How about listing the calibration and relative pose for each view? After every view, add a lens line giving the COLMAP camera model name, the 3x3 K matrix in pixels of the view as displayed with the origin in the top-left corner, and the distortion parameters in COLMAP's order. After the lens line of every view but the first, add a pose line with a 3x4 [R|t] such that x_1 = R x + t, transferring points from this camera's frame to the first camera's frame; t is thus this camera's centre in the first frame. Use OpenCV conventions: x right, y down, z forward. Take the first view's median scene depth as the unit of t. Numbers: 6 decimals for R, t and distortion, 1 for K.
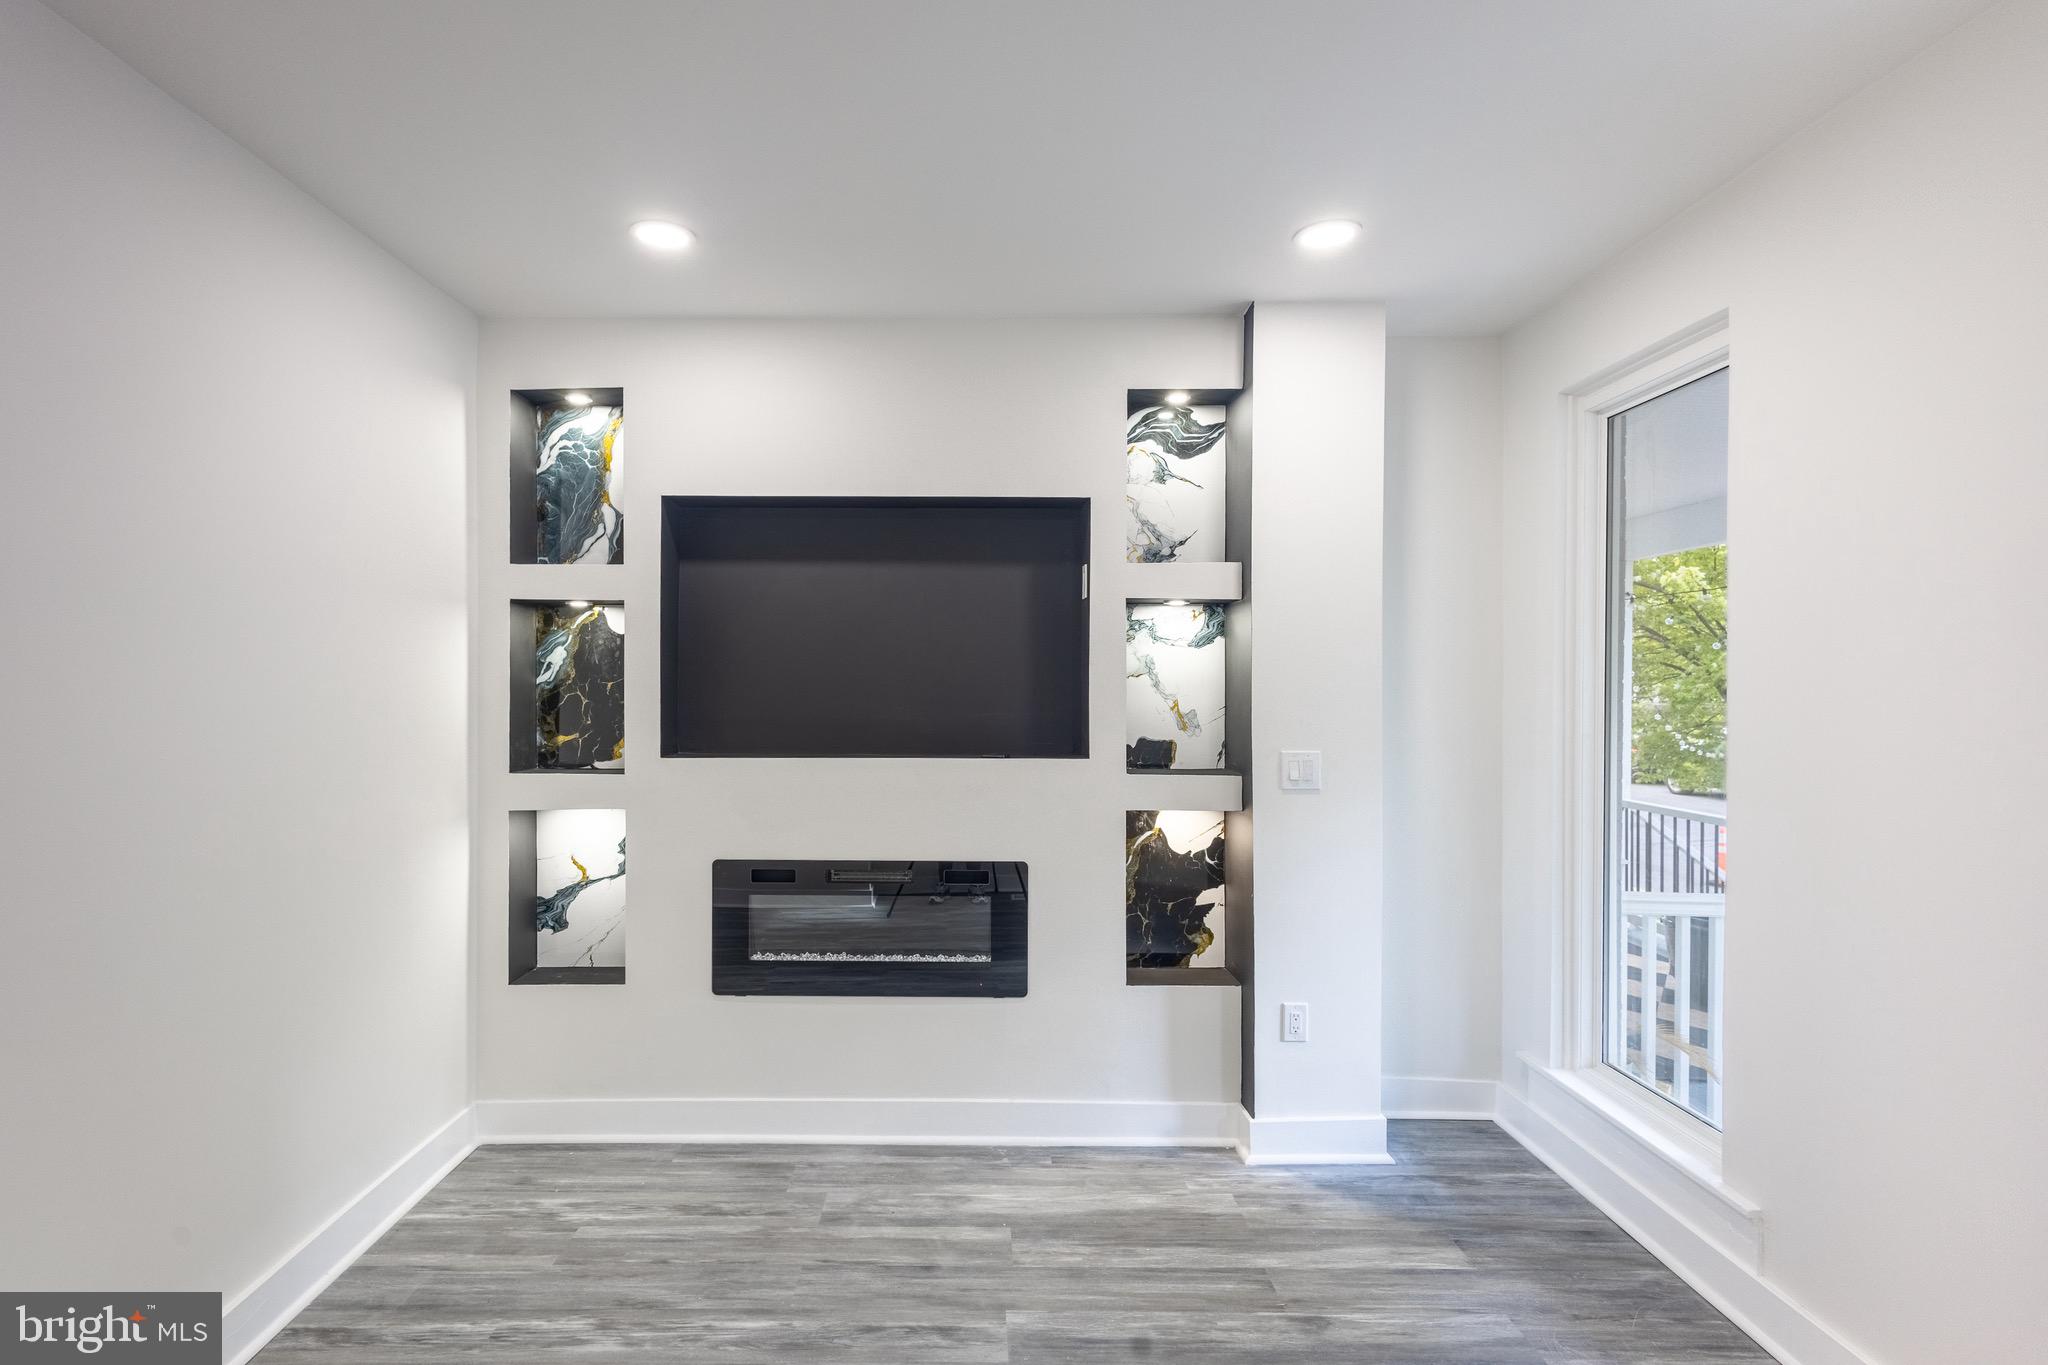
lens RADIAL K [[971.0, 0, 966.8], [0, 971.0, 695.4], [0, 0, 1]] dist [0.011710, -0.001085]
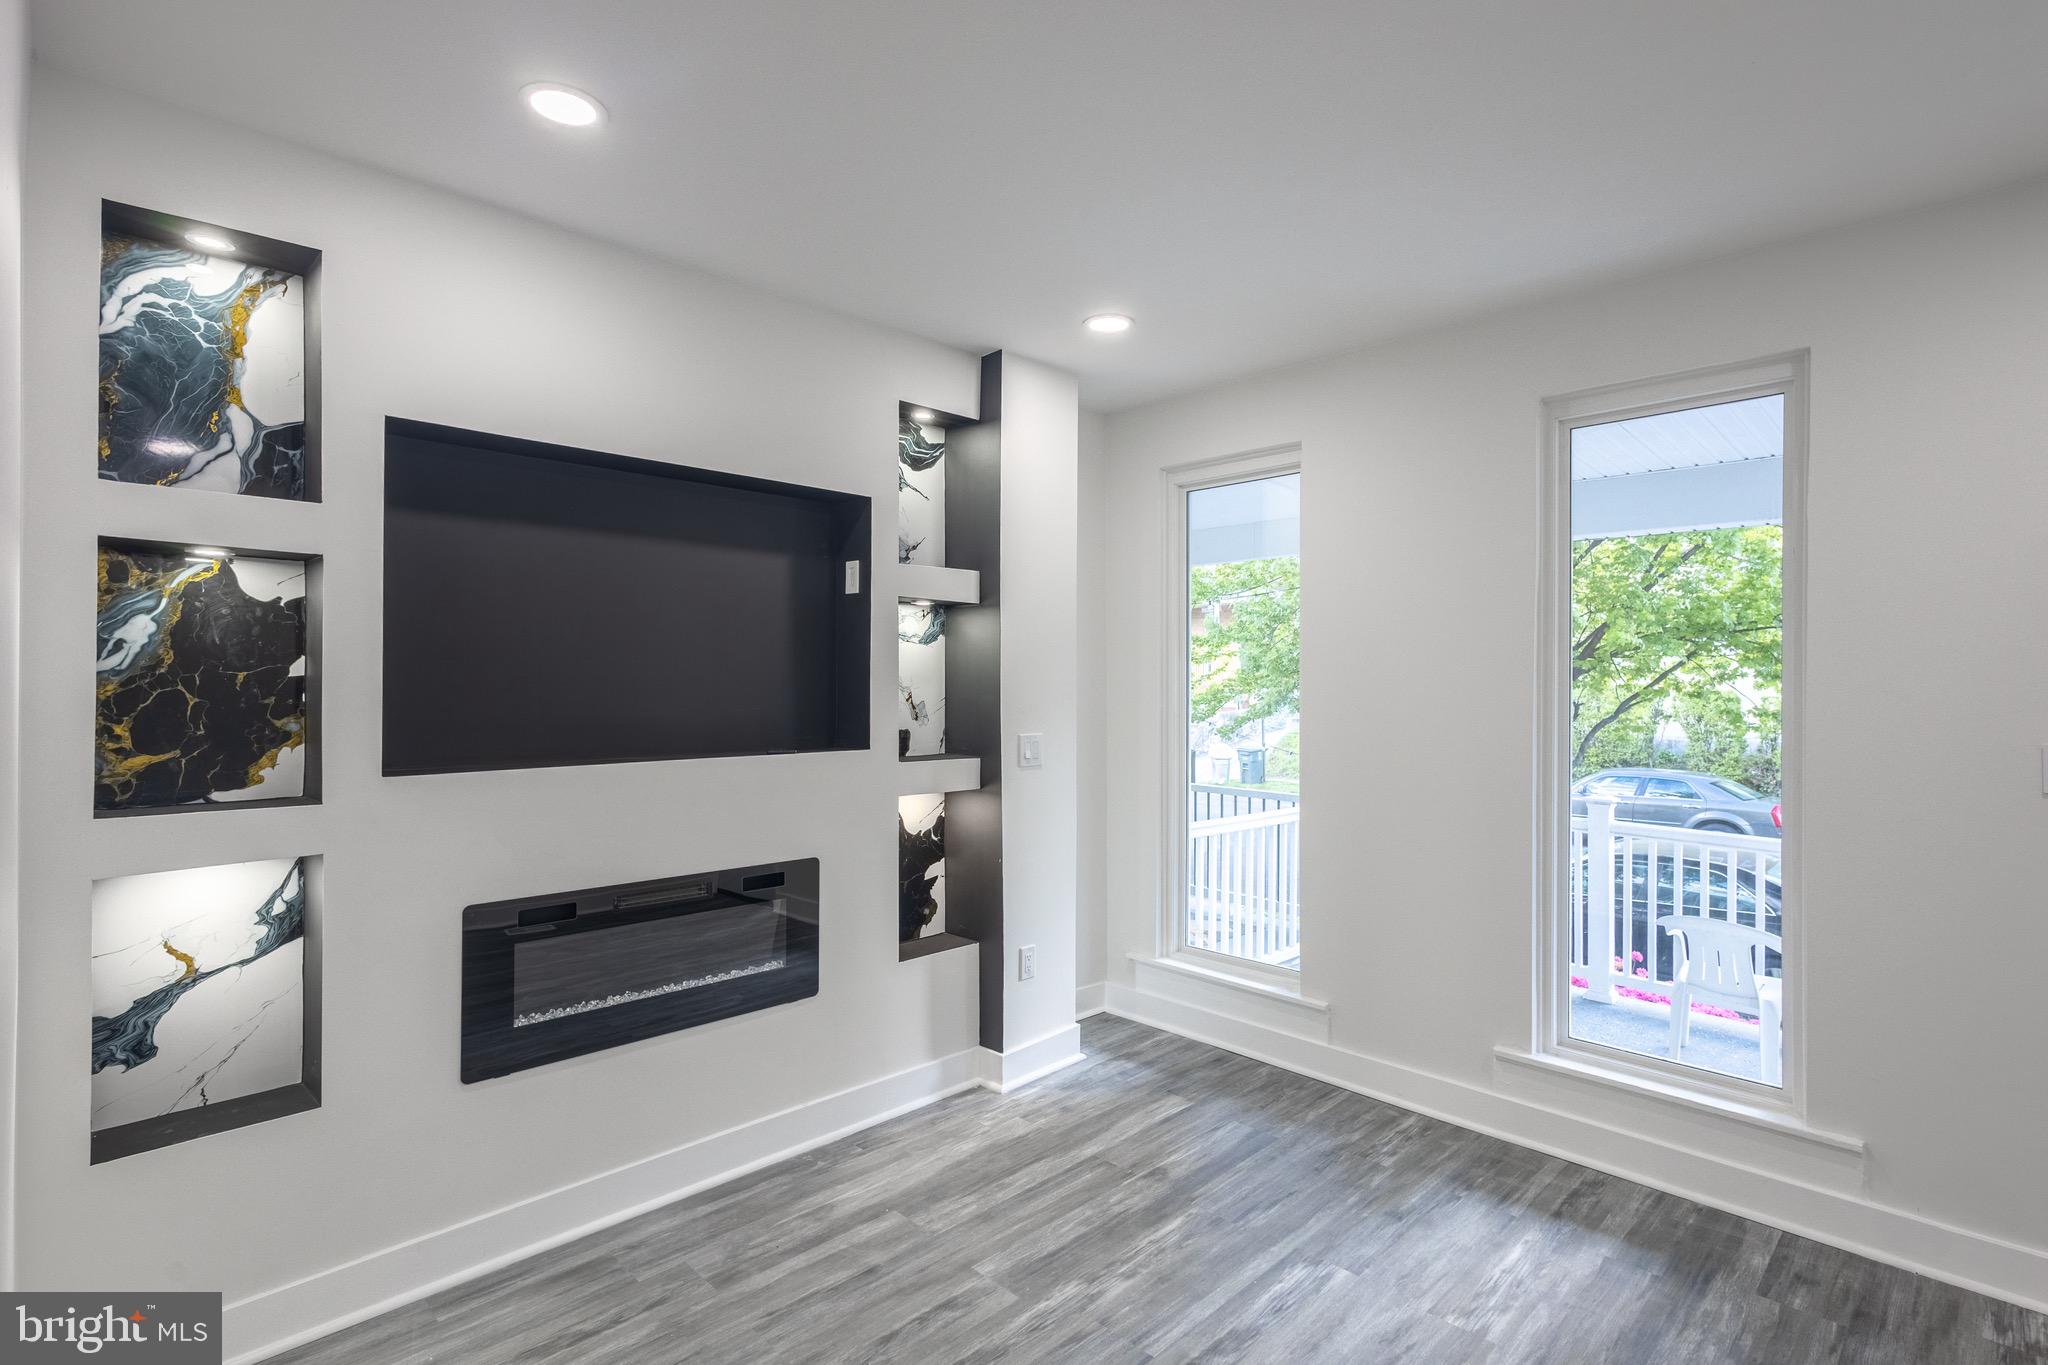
lens RADIAL K [[992.1, 0, 1026.8], [0, 992.1, 679.7], [0, 0, 1]] dist [0.008588, -0.000535]
pose [[0.703882, 0.001973, 0.710314, -0.505790], [0.005358, 0.999953, -0.008087, 0.000383], [-0.710297, 0.009498, 0.703838, 0.139103]]
